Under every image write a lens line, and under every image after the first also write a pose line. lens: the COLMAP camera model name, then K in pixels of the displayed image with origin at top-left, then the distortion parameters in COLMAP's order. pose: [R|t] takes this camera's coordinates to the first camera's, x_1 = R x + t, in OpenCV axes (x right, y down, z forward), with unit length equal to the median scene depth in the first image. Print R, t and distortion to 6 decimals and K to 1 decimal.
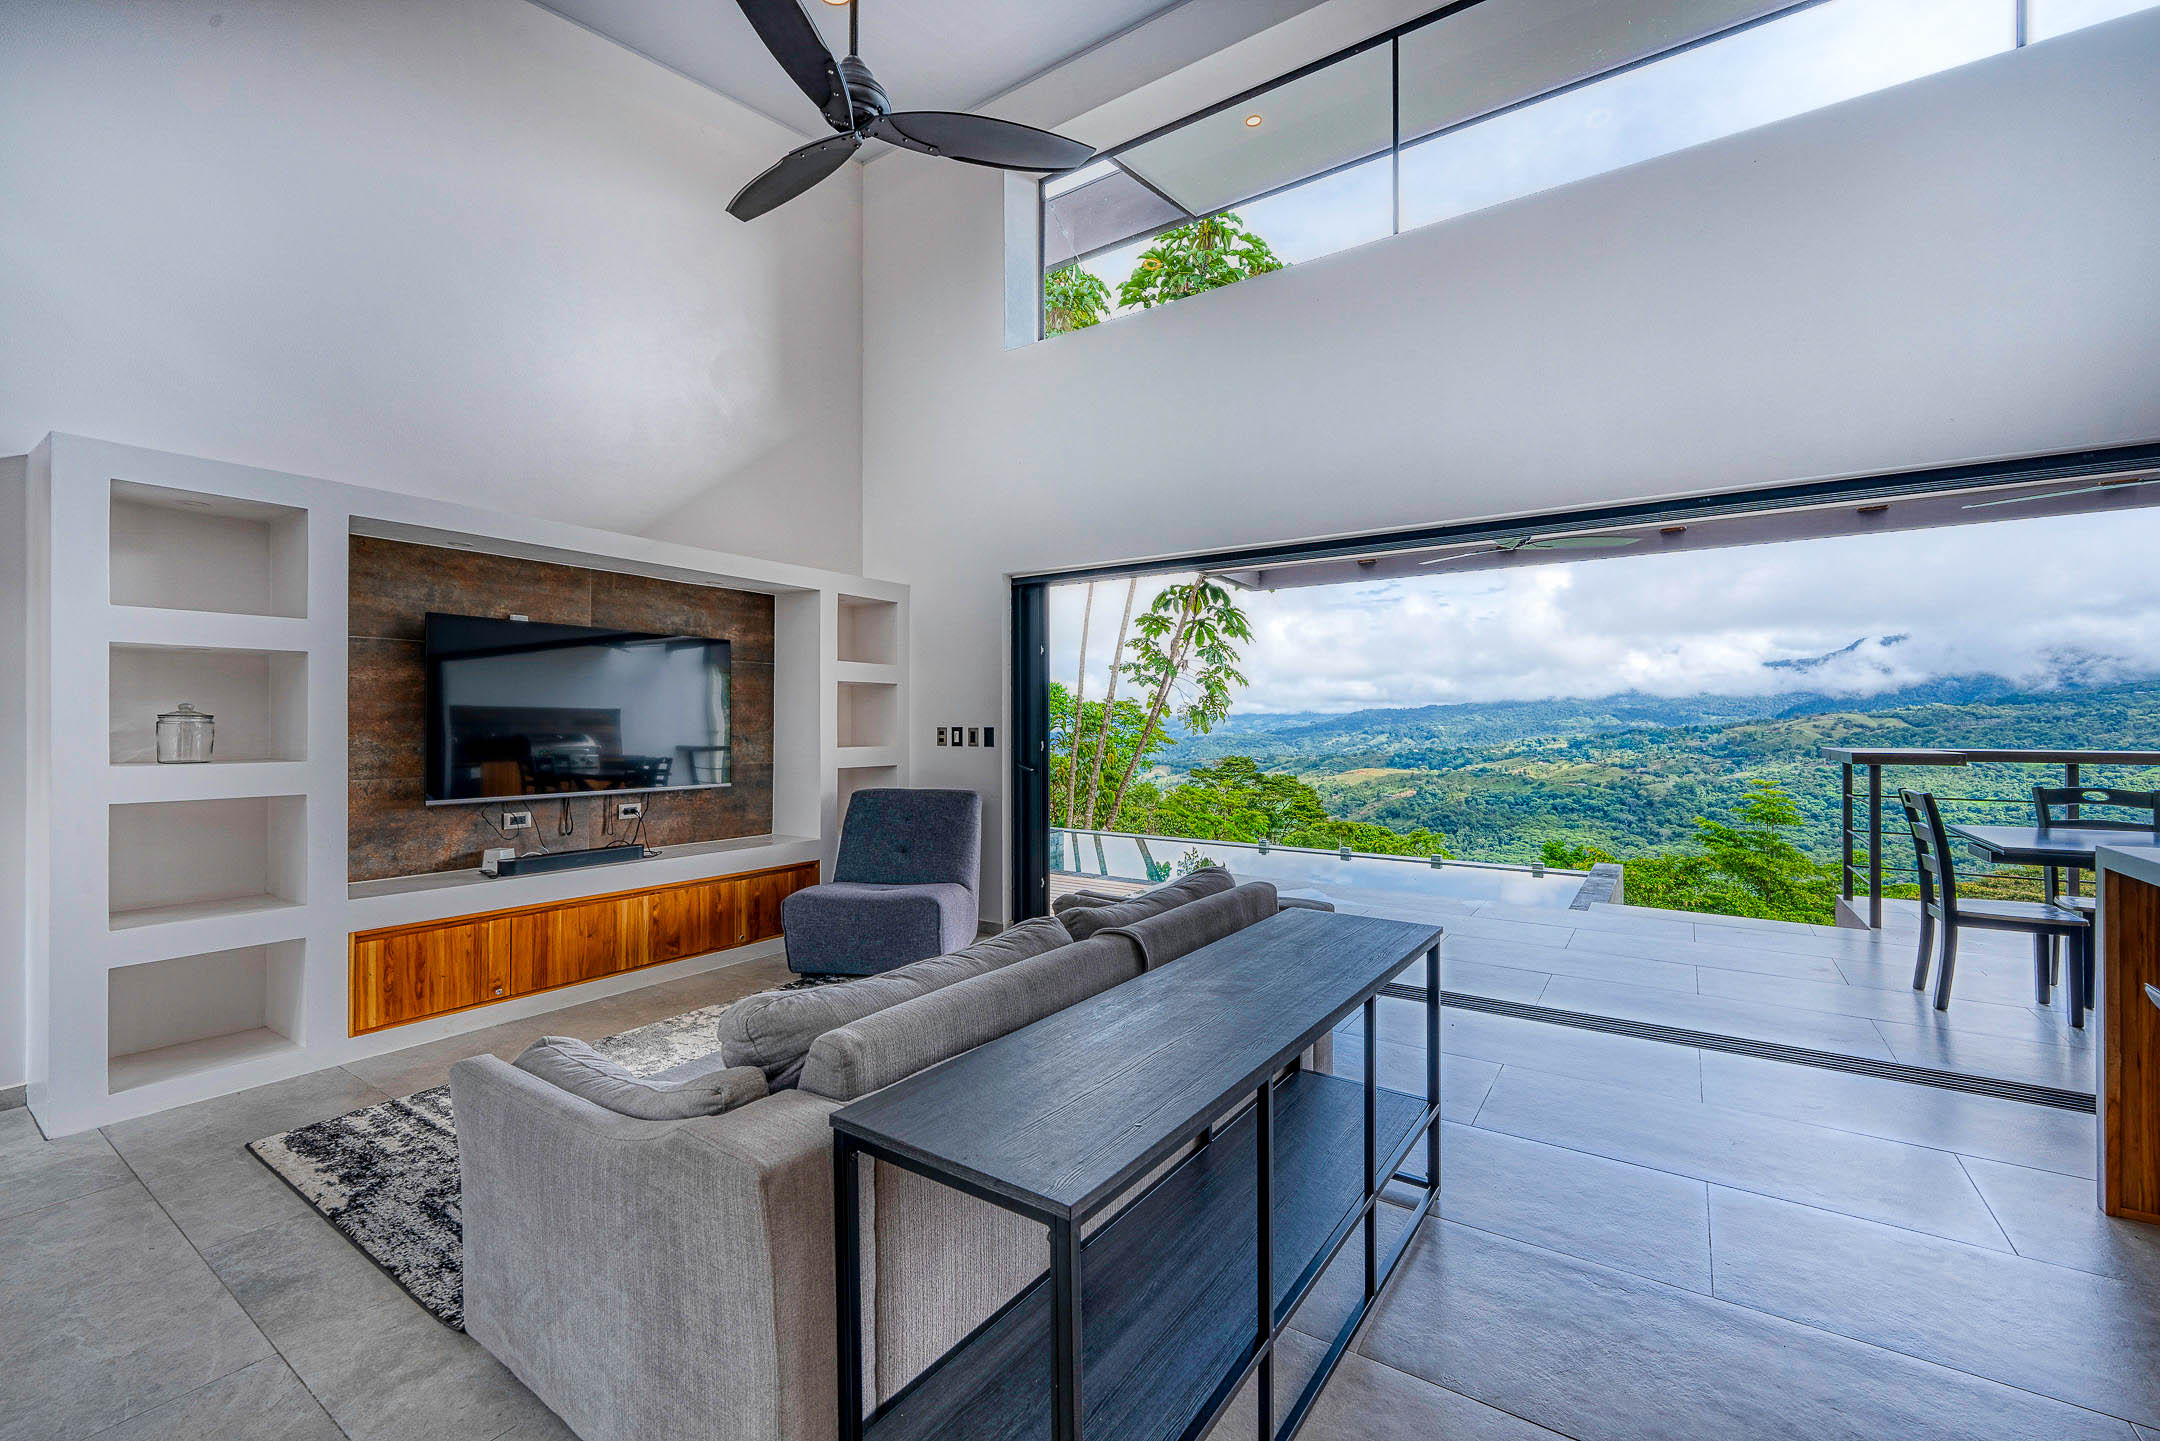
lens RADIAL K [[869.6, 0, 1069.4], [0, 869.6, 737.2], [0, 0, 1]] dist [-0.015954, 0.002612]
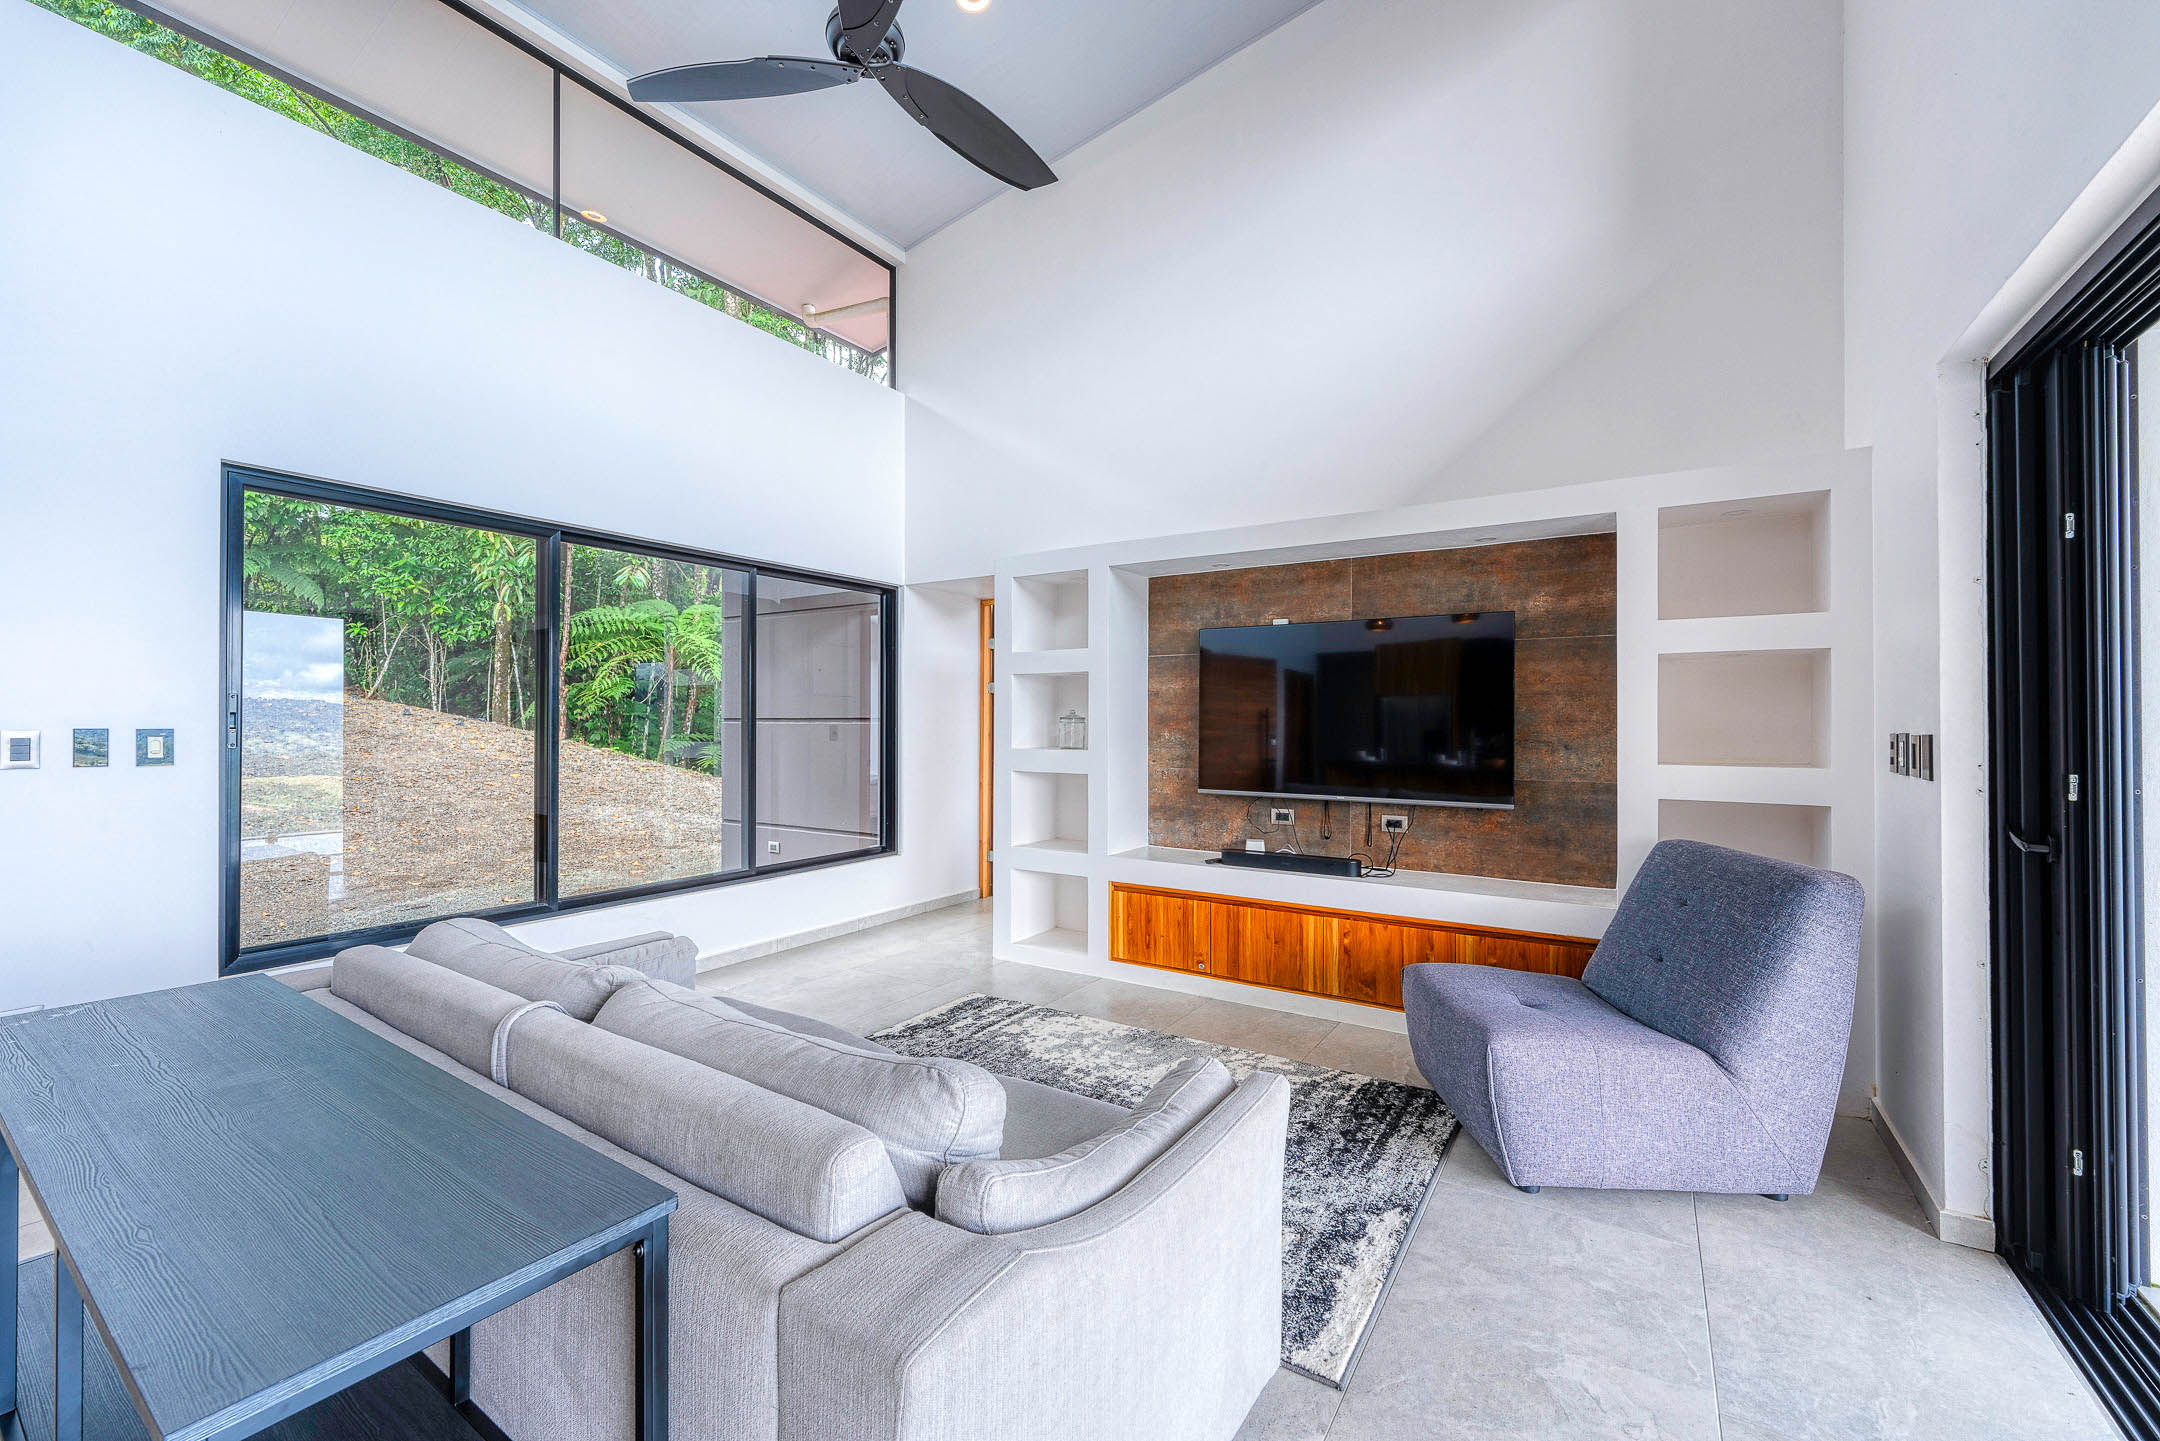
lens RADIAL K [[869.6, 0, 1060.0], [0, 869.6, 721.1], [0, 0, 1]] dist [-0.015954, 0.002612]
pose [[0.031246, -0.002413, -0.999509, 0.401655], [-0.017790, 0.999837, -0.002970, -0.011029], [0.999353, 0.017874, 0.031198, 0.708615]]
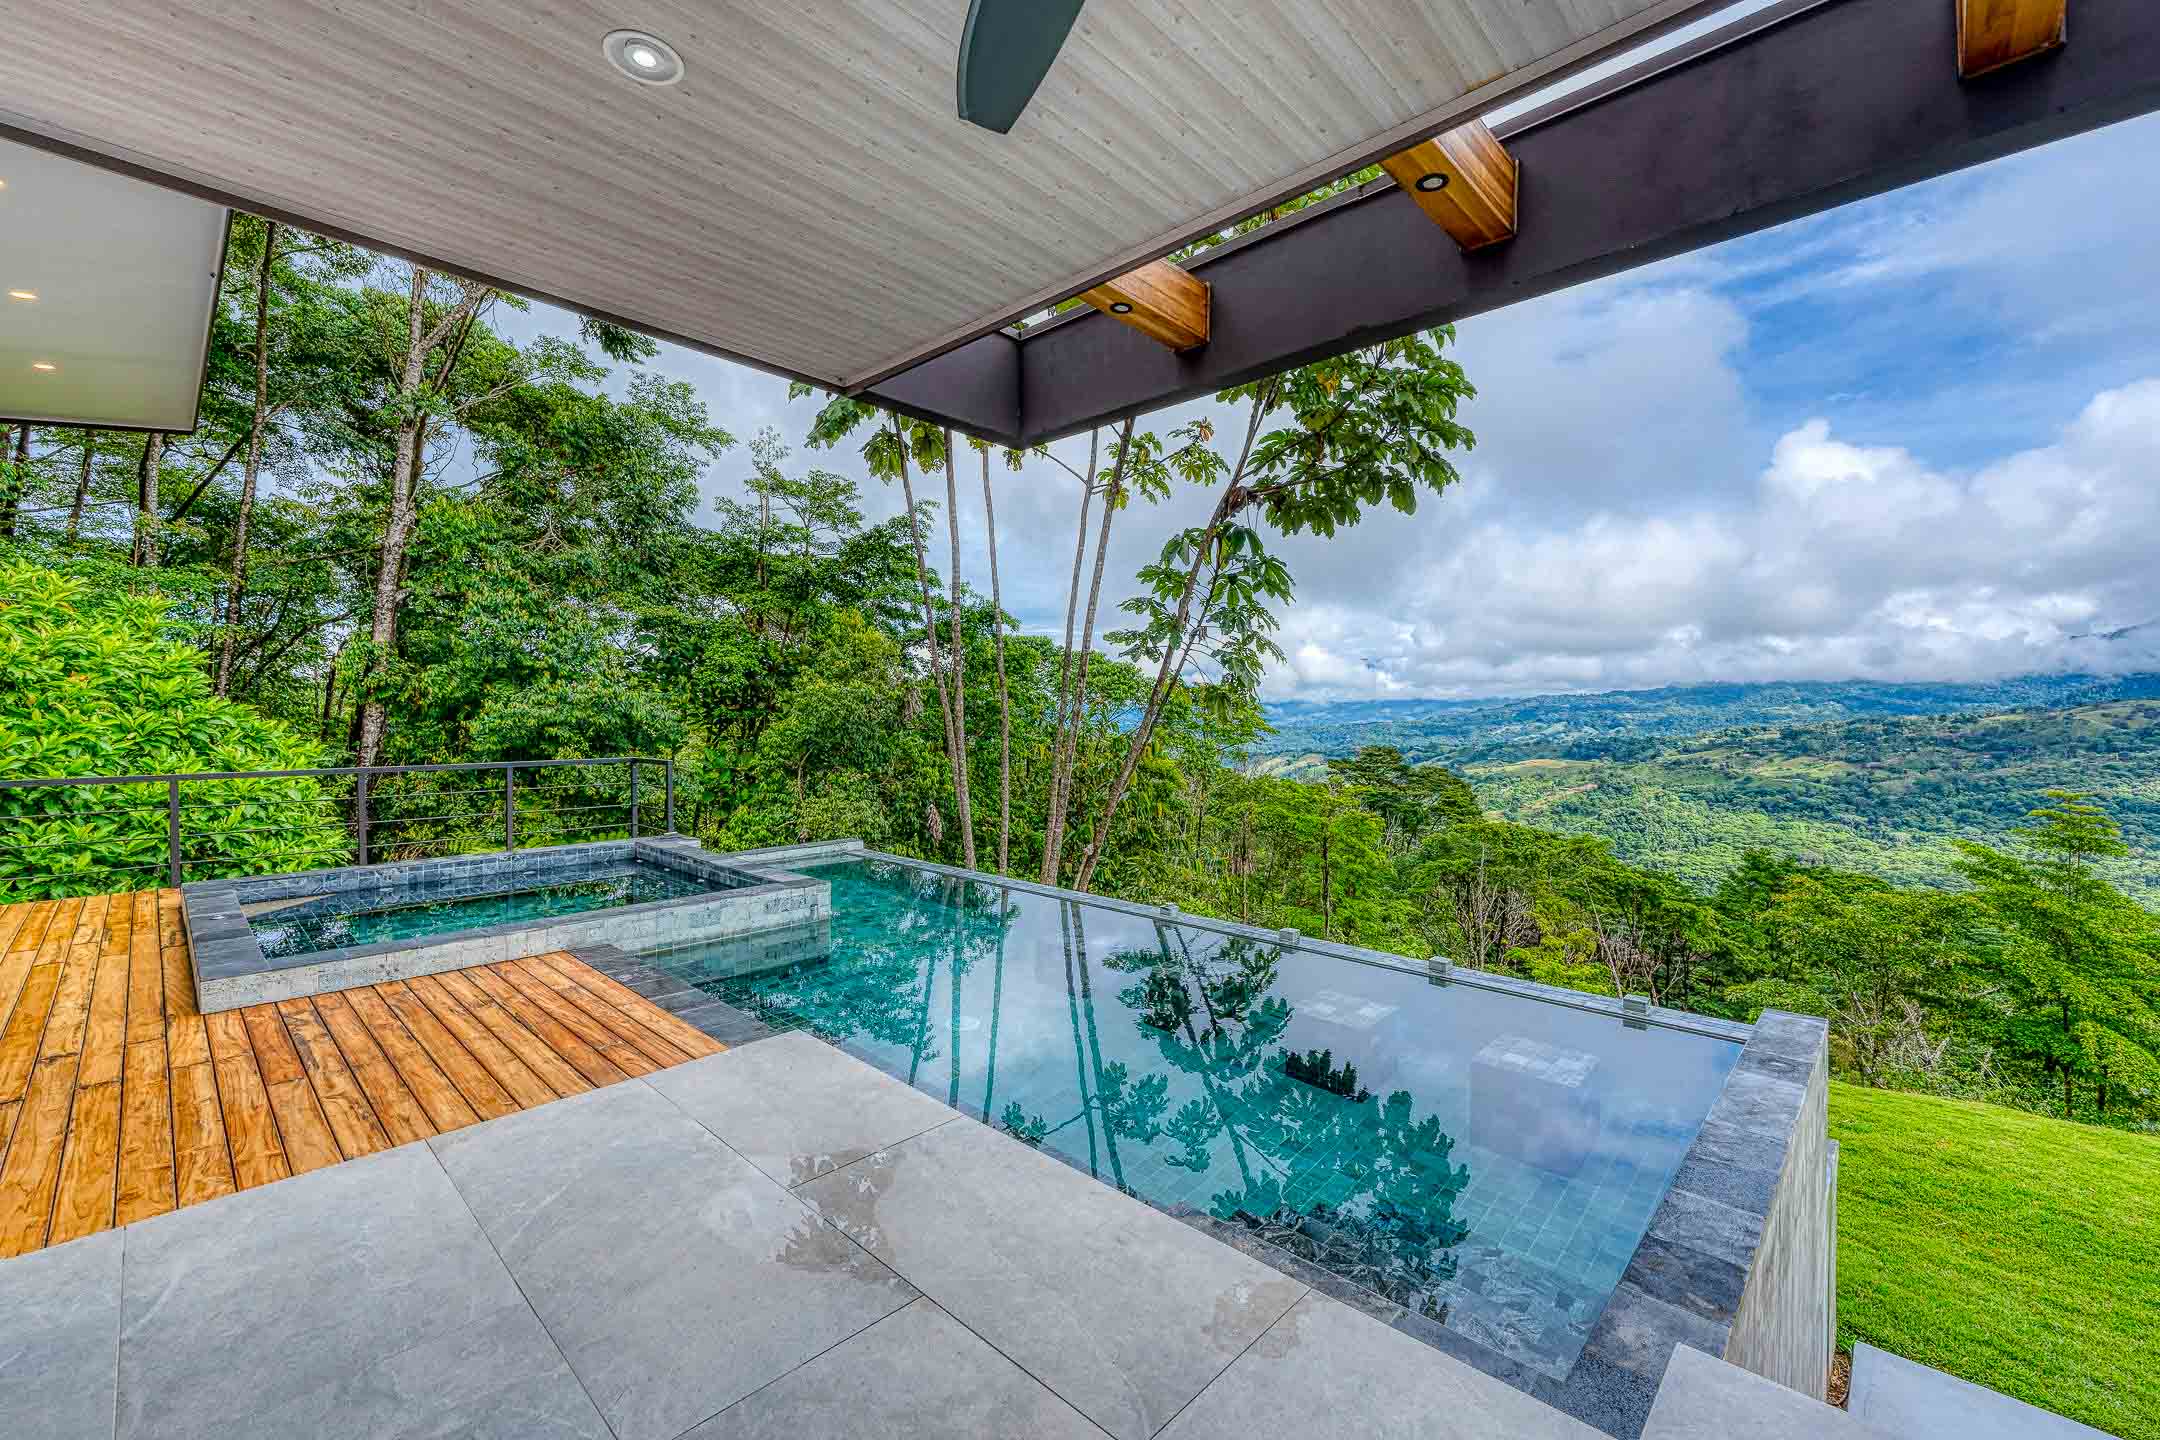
lens RADIAL K [[869.6, 0, 1078.0], [0, 869.6, 737.9], [0, 0, 1]] dist [-0.015954, 0.002612]
pose [[0.986862, 0.005553, -0.161468, 0.047403], [-0.003158, 0.999881, 0.015081, 0.001862], [0.161533, -0.014373, 0.986763, 0.066542]]
